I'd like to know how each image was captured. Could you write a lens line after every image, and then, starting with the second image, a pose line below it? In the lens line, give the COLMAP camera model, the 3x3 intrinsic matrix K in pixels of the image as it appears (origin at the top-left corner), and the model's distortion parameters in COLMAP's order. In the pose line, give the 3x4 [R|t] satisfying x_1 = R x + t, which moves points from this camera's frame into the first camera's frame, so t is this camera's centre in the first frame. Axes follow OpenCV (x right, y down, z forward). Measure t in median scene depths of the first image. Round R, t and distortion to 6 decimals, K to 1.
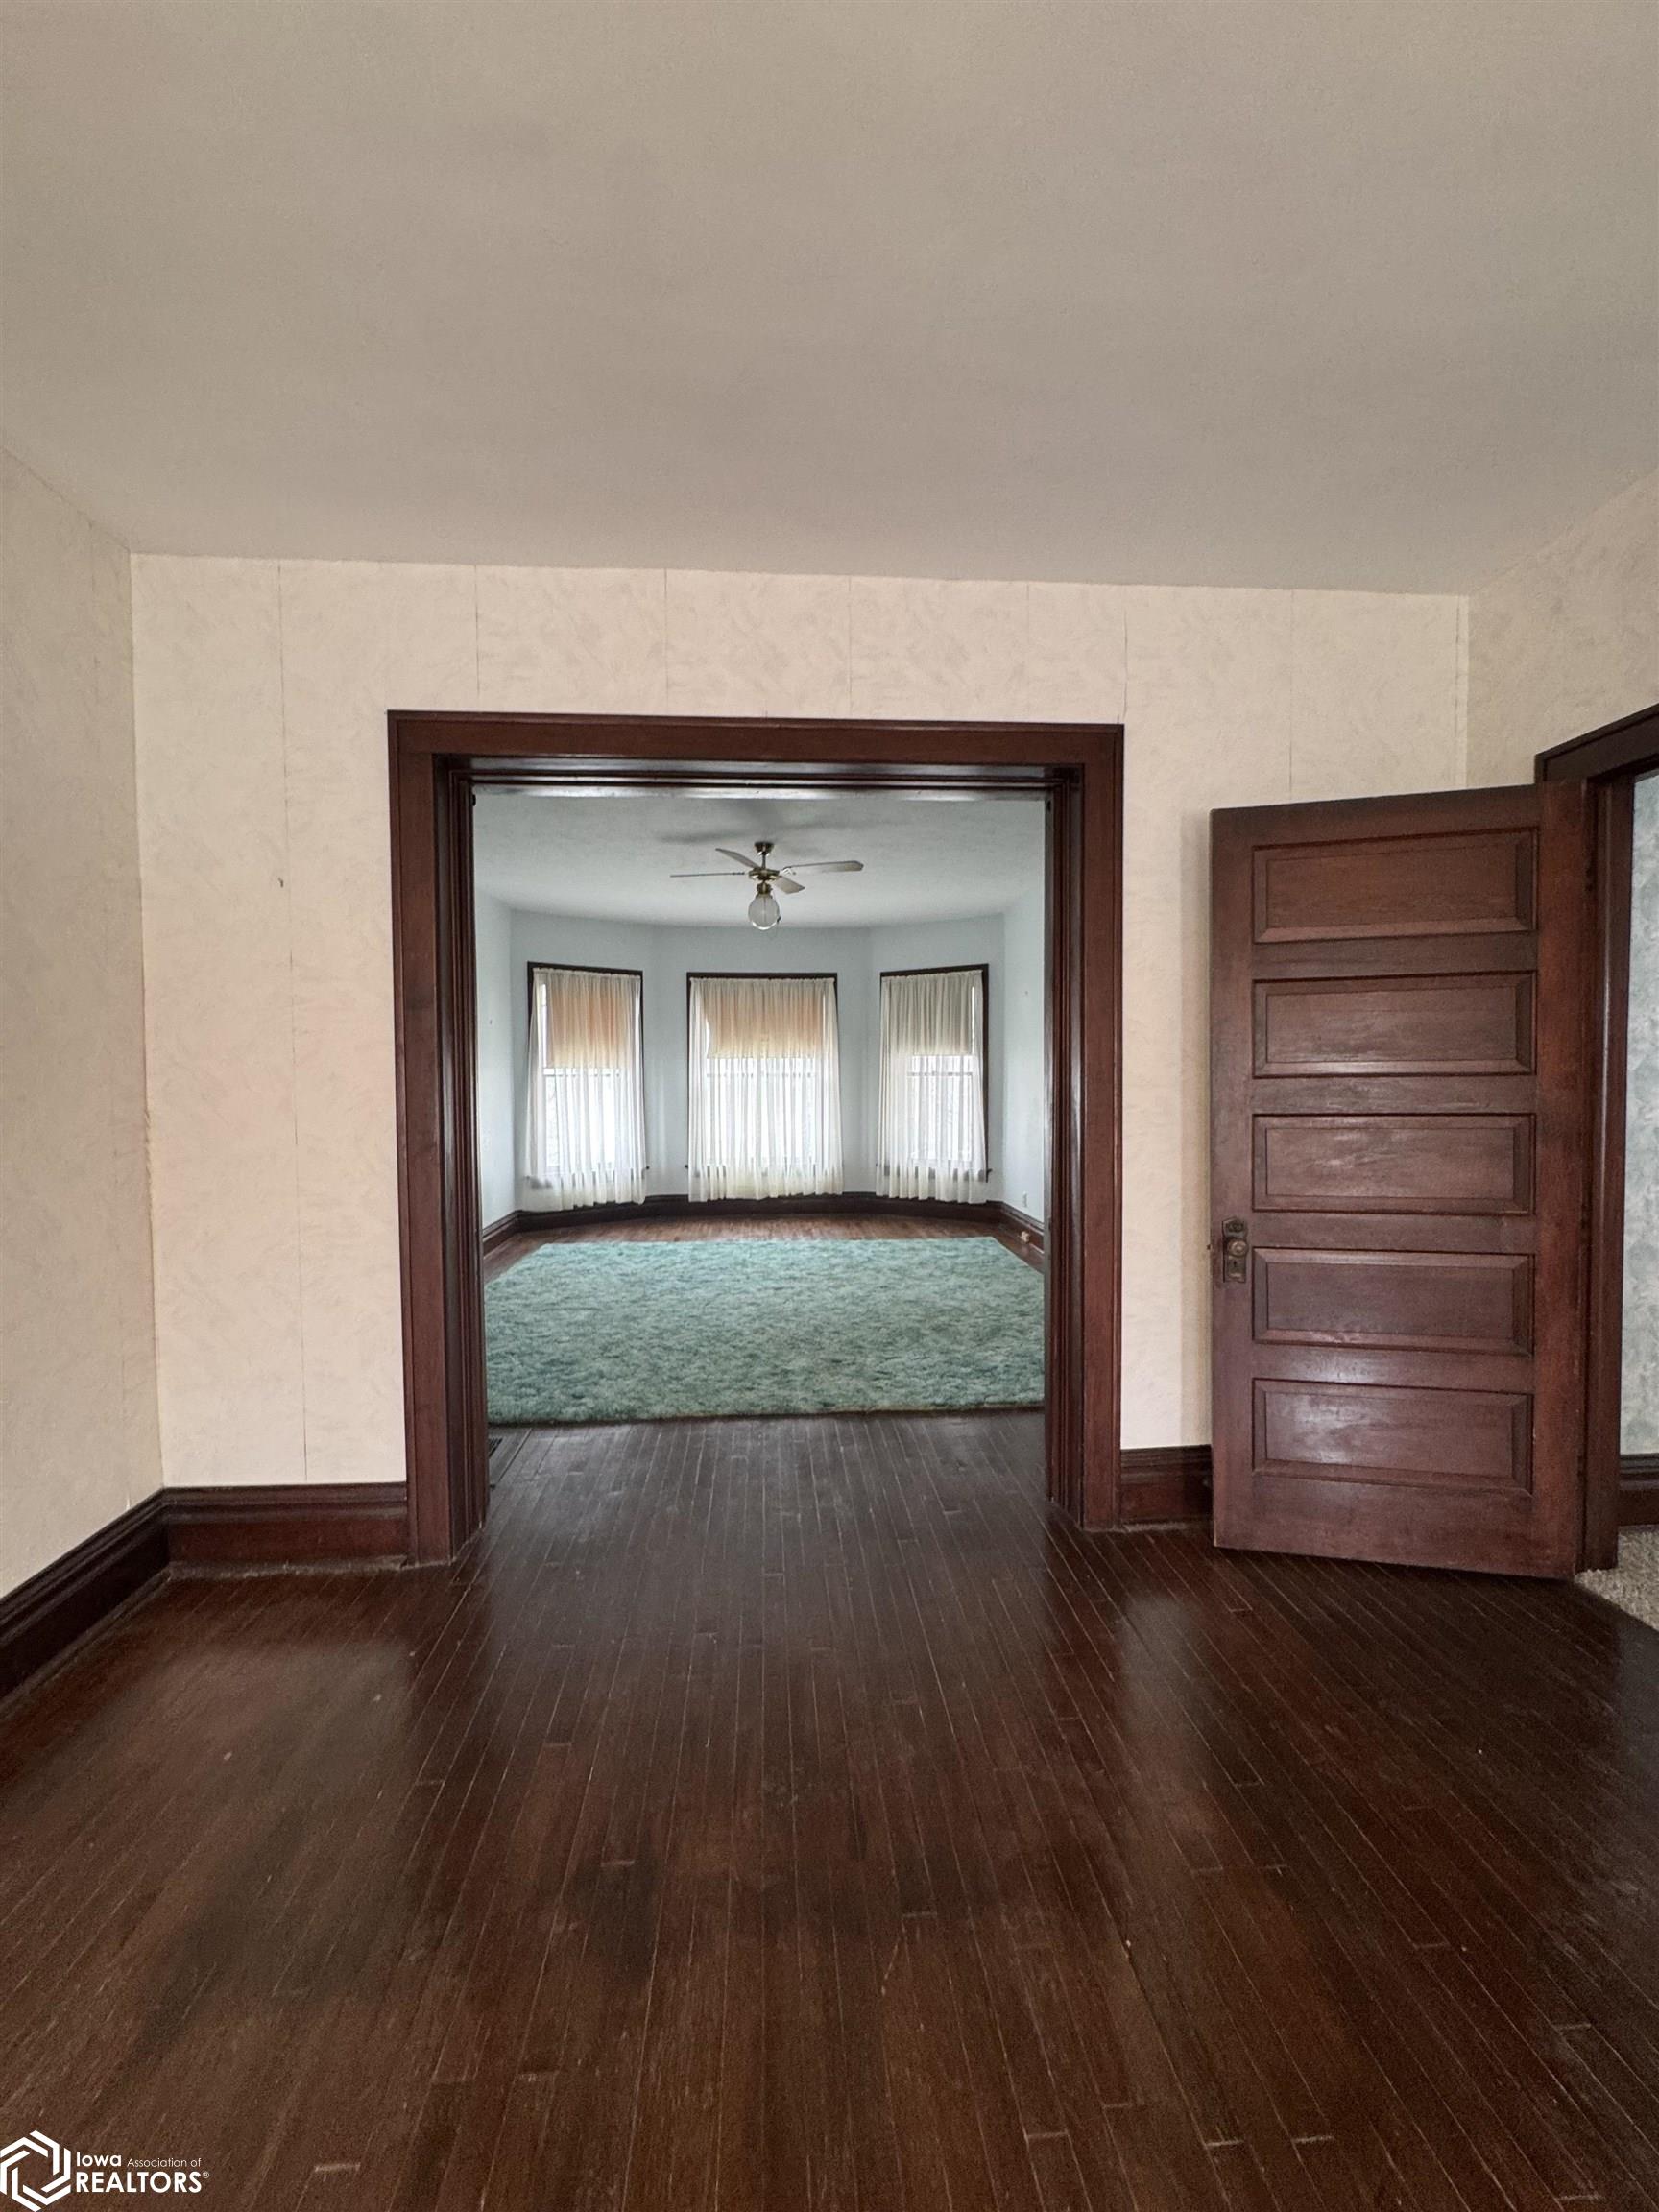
lens RADIAL K [[884.2, 0, 829.1], [0, 884.2, 1106.2], [0, 0, 1]] dist [-0.005079, 0.000603]
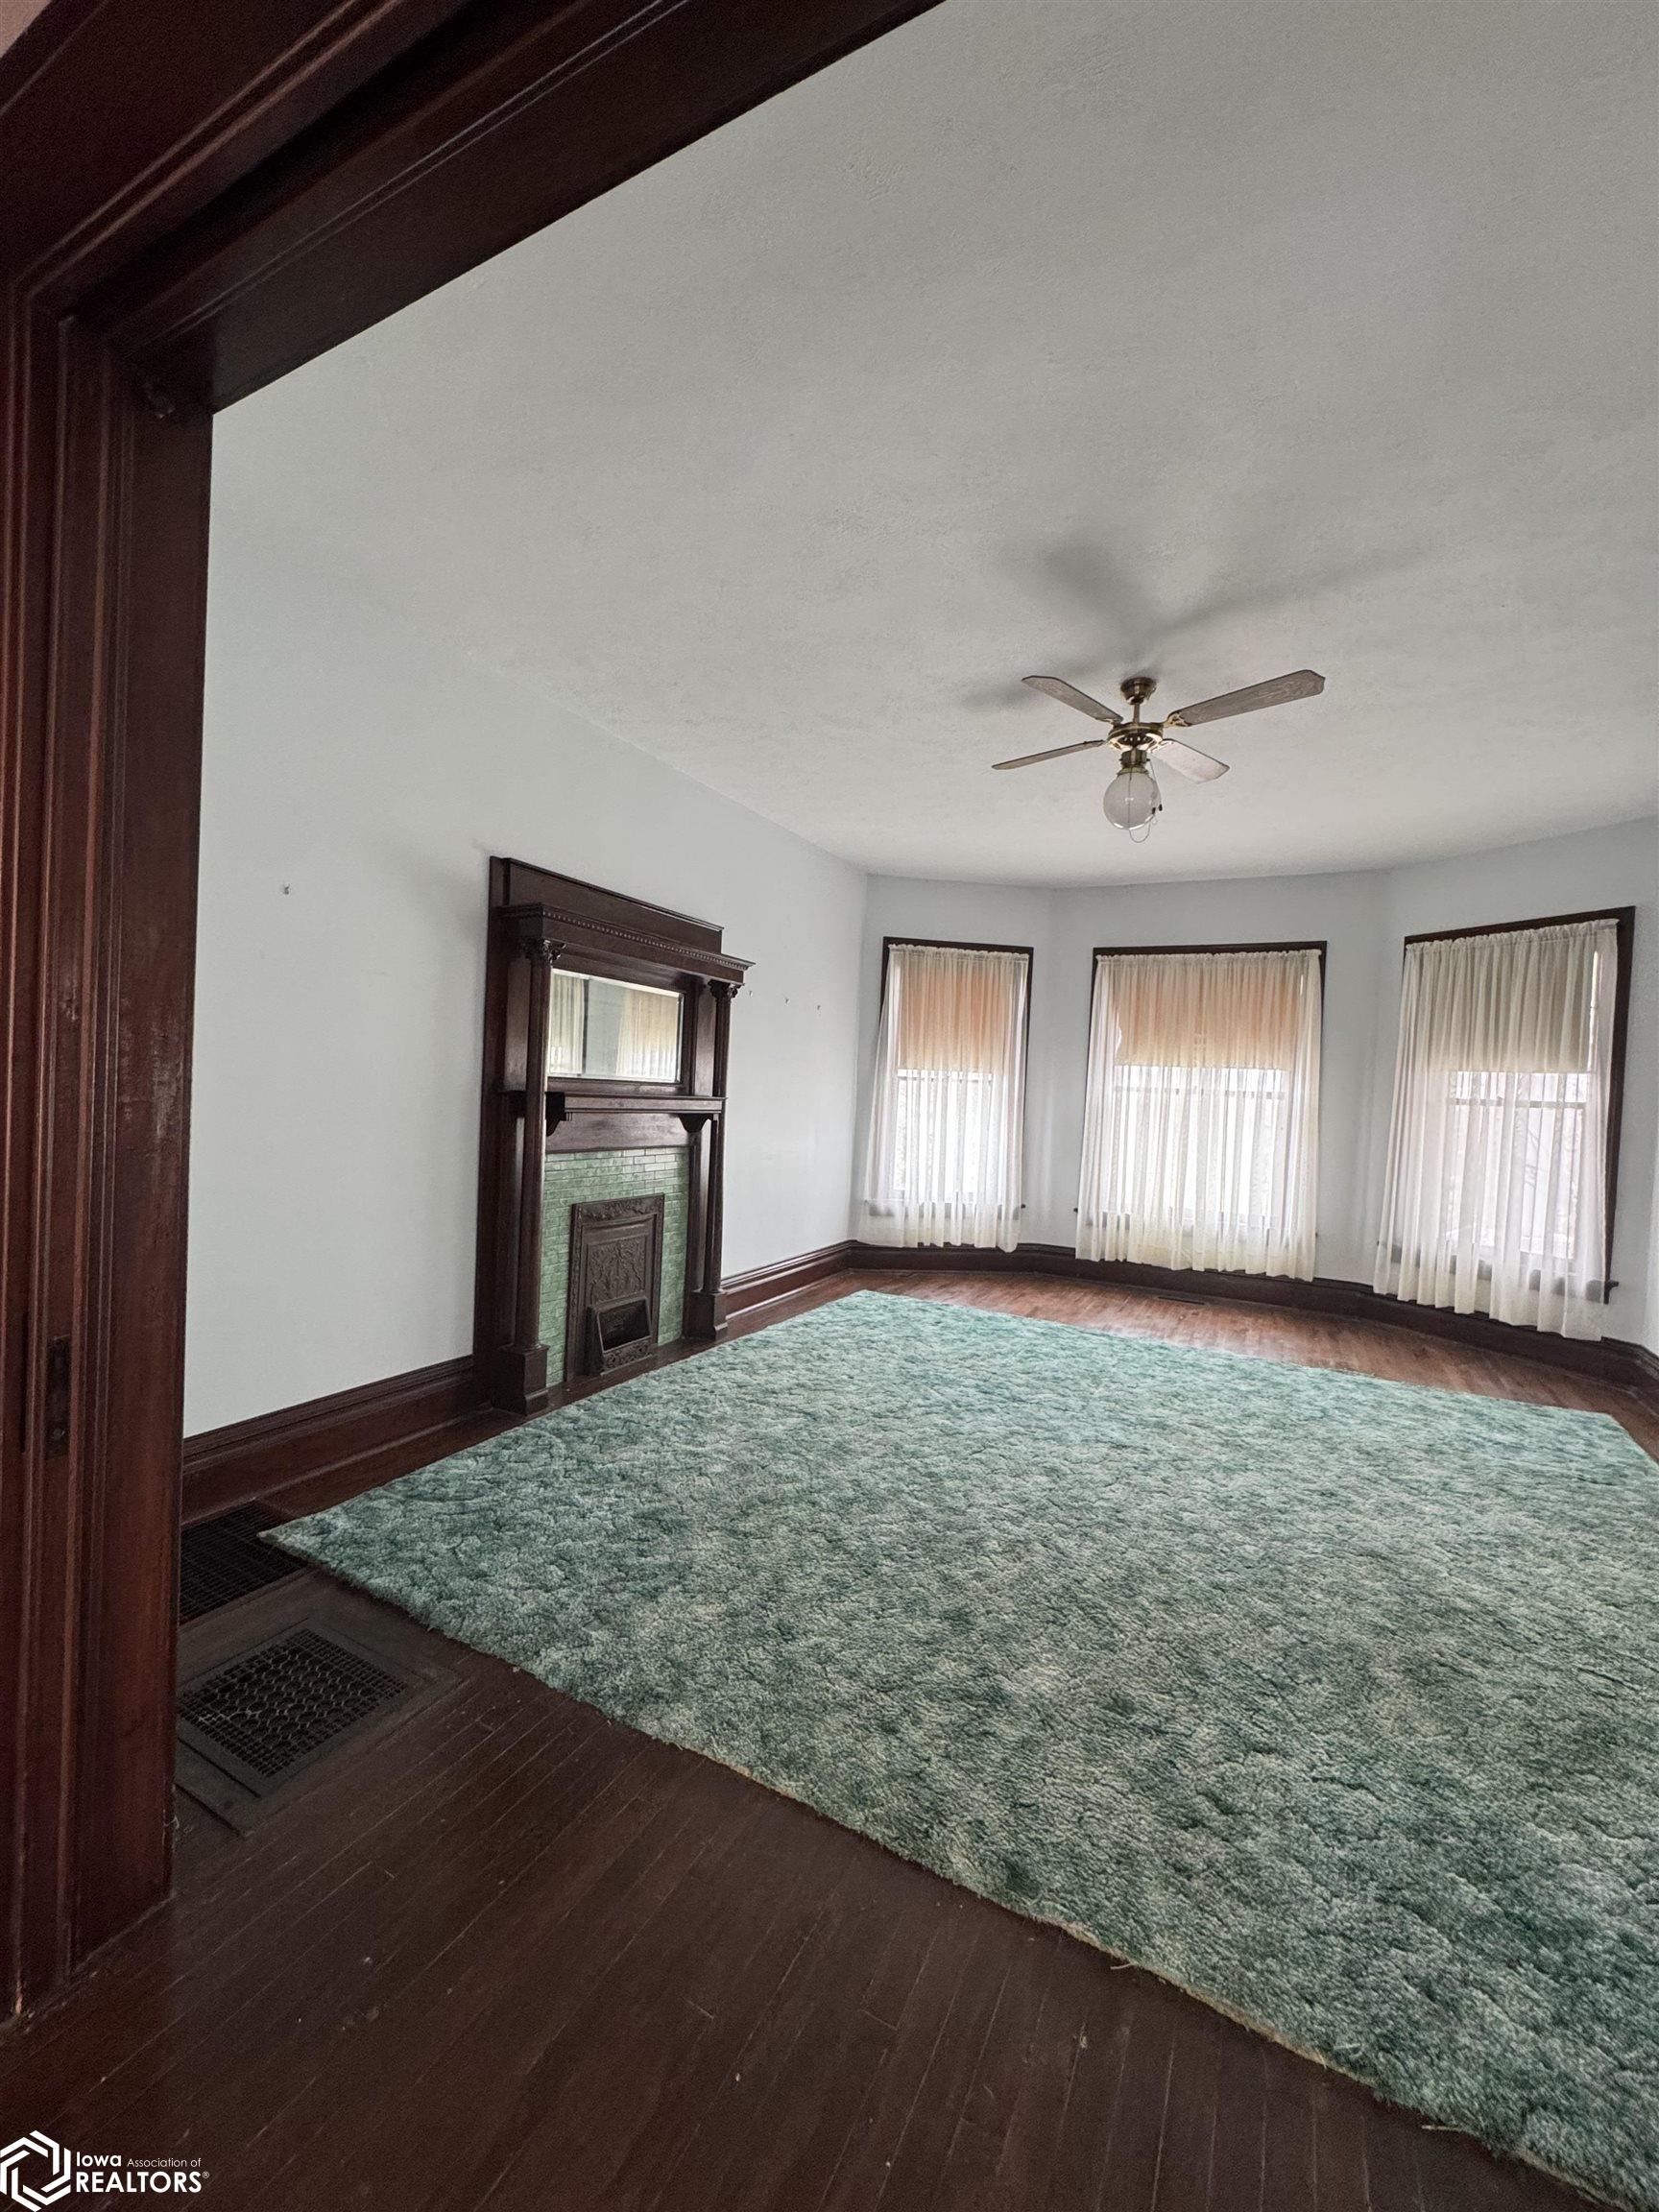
lens RADIAL K [[884.2, 0, 827.2], [0, 884.2, 1107.6], [0, 0, 1]] dist [-0.005079, 0.000603]
pose [[0.846491, 0.057264, -0.529315, 0.058203], [-0.070010, 0.997538, -0.004041, 0.000074], [0.527780, 0.040478, 0.848416, 0.308865]]
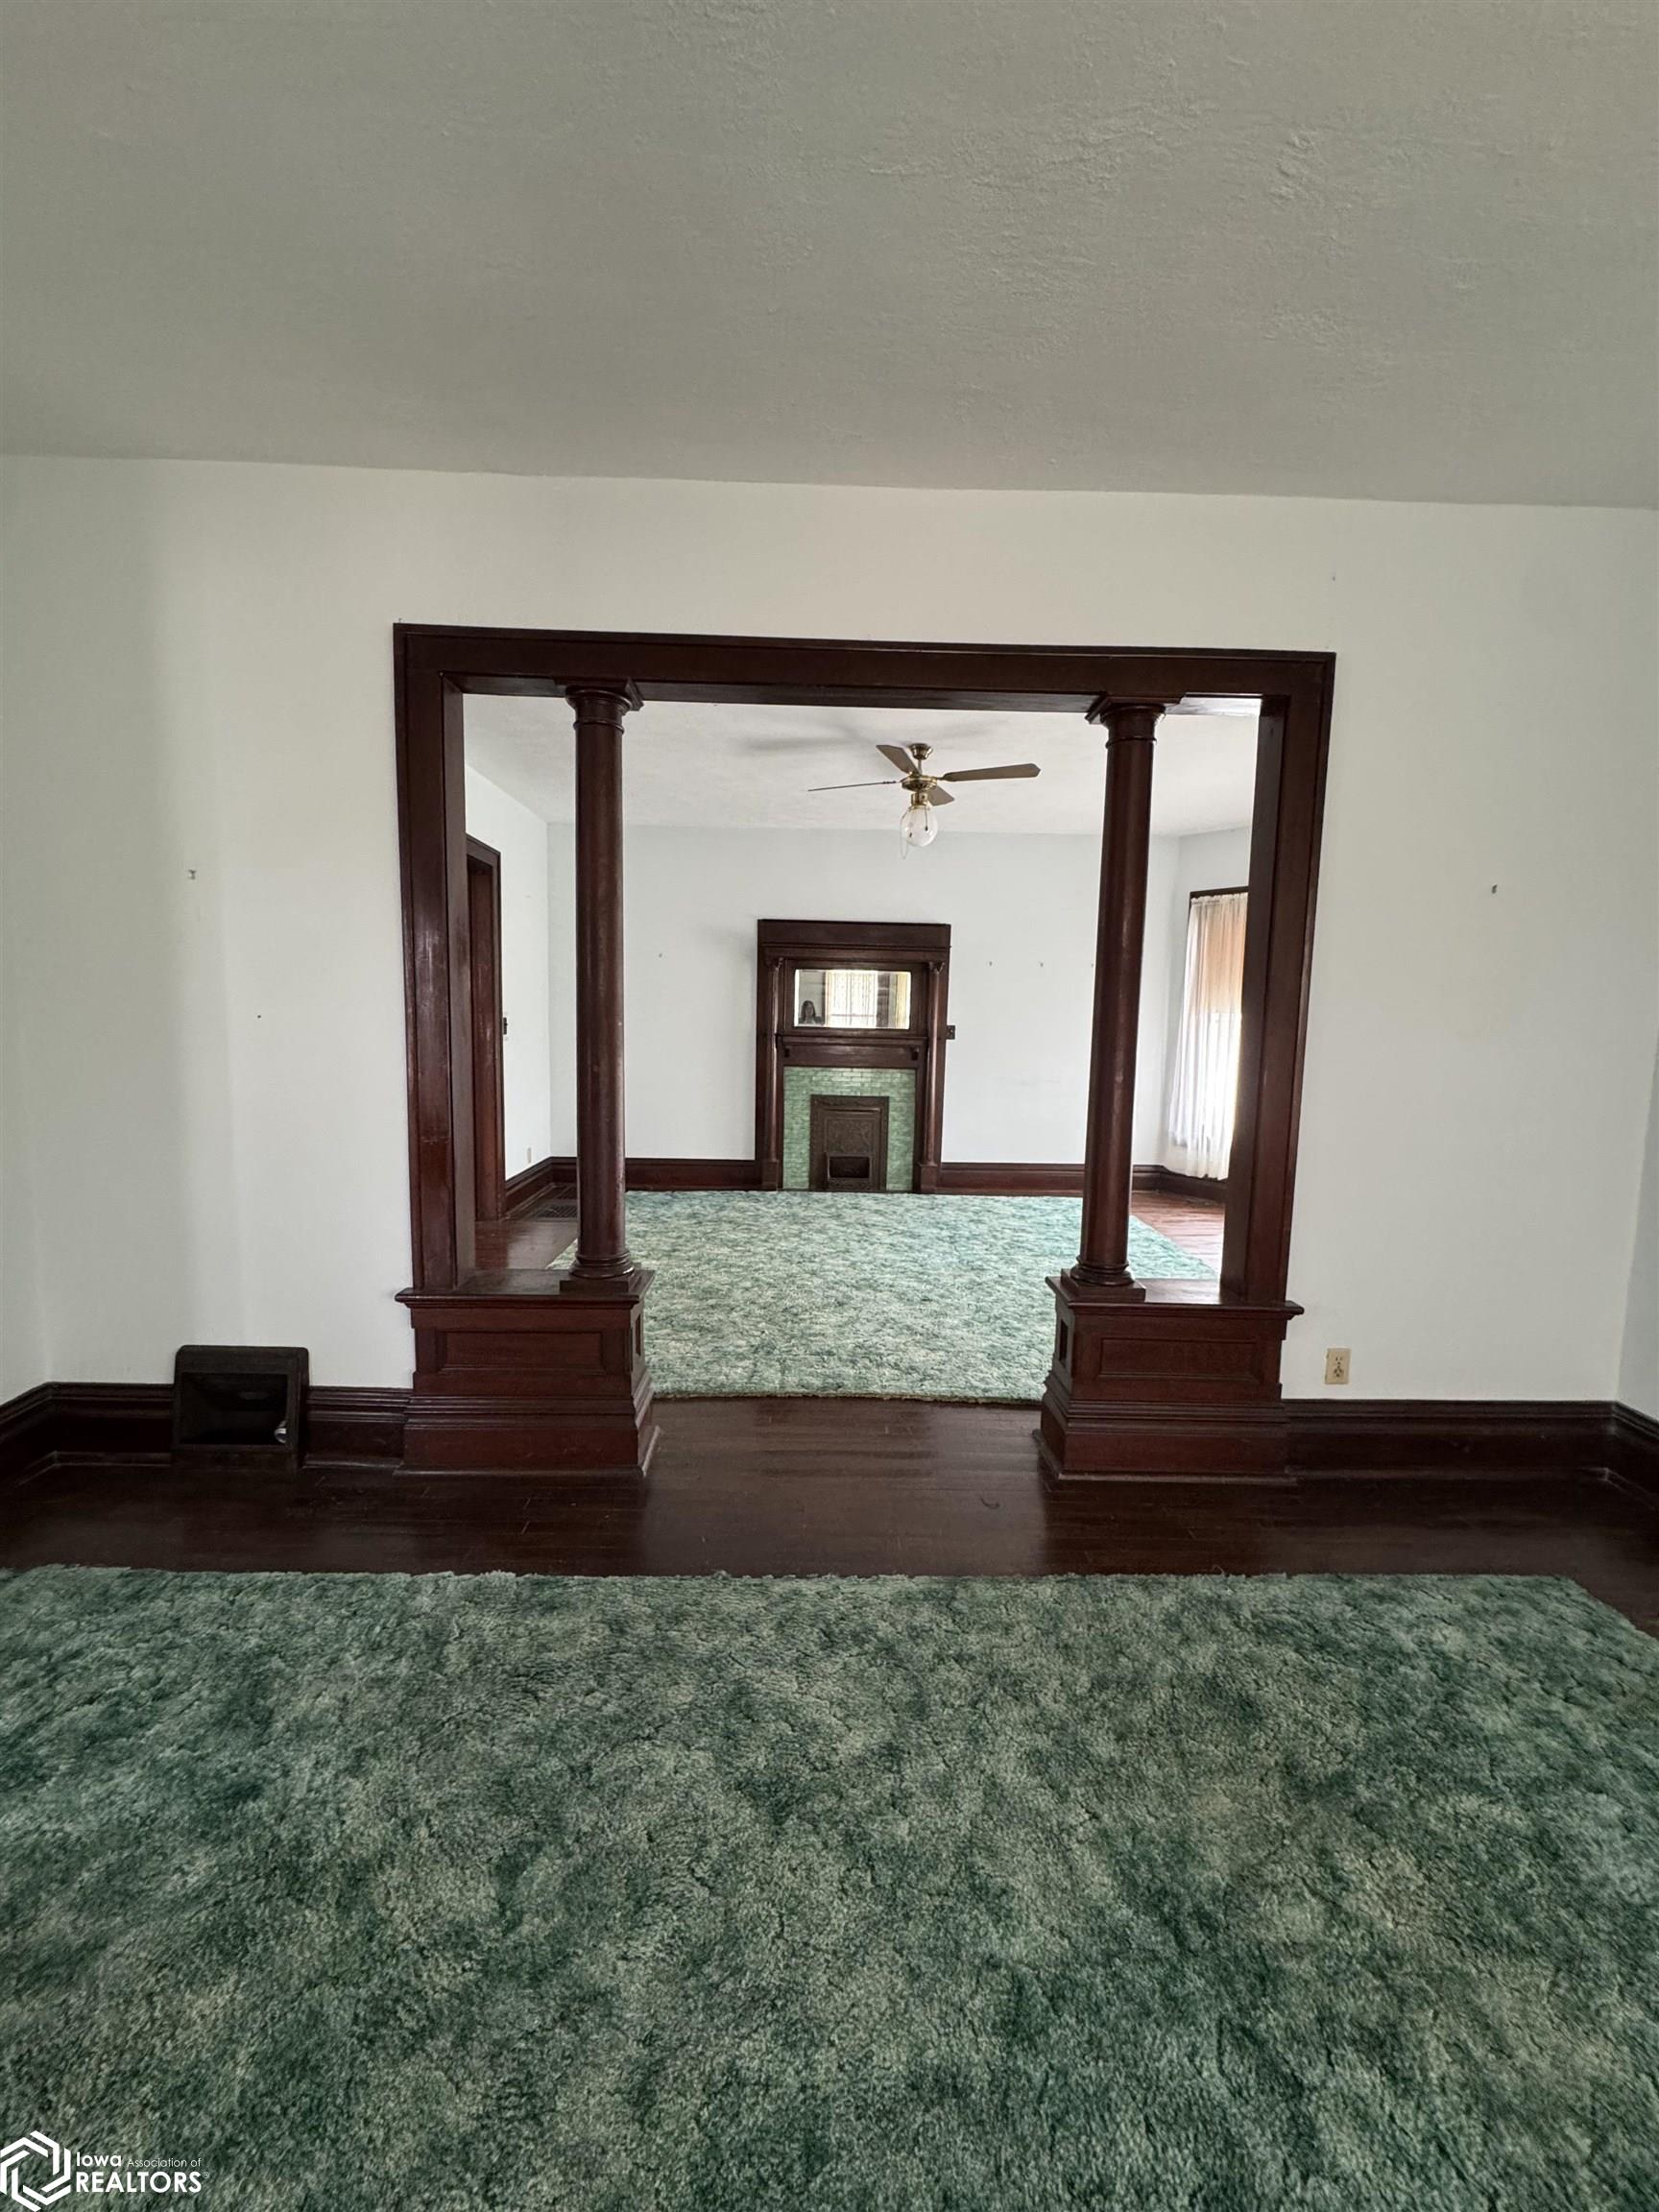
lens RADIAL K [[884.2, 0, 823.0], [0, 884.2, 1113.1], [0, 0, 1]] dist [-0.005079, 0.000603]
pose [[-0.063868, 0.112098, -0.991643, 0.625116], [-0.050092, 0.992059, 0.115371, -0.028135], [0.996700, 0.057042, -0.057746, 0.742266]]
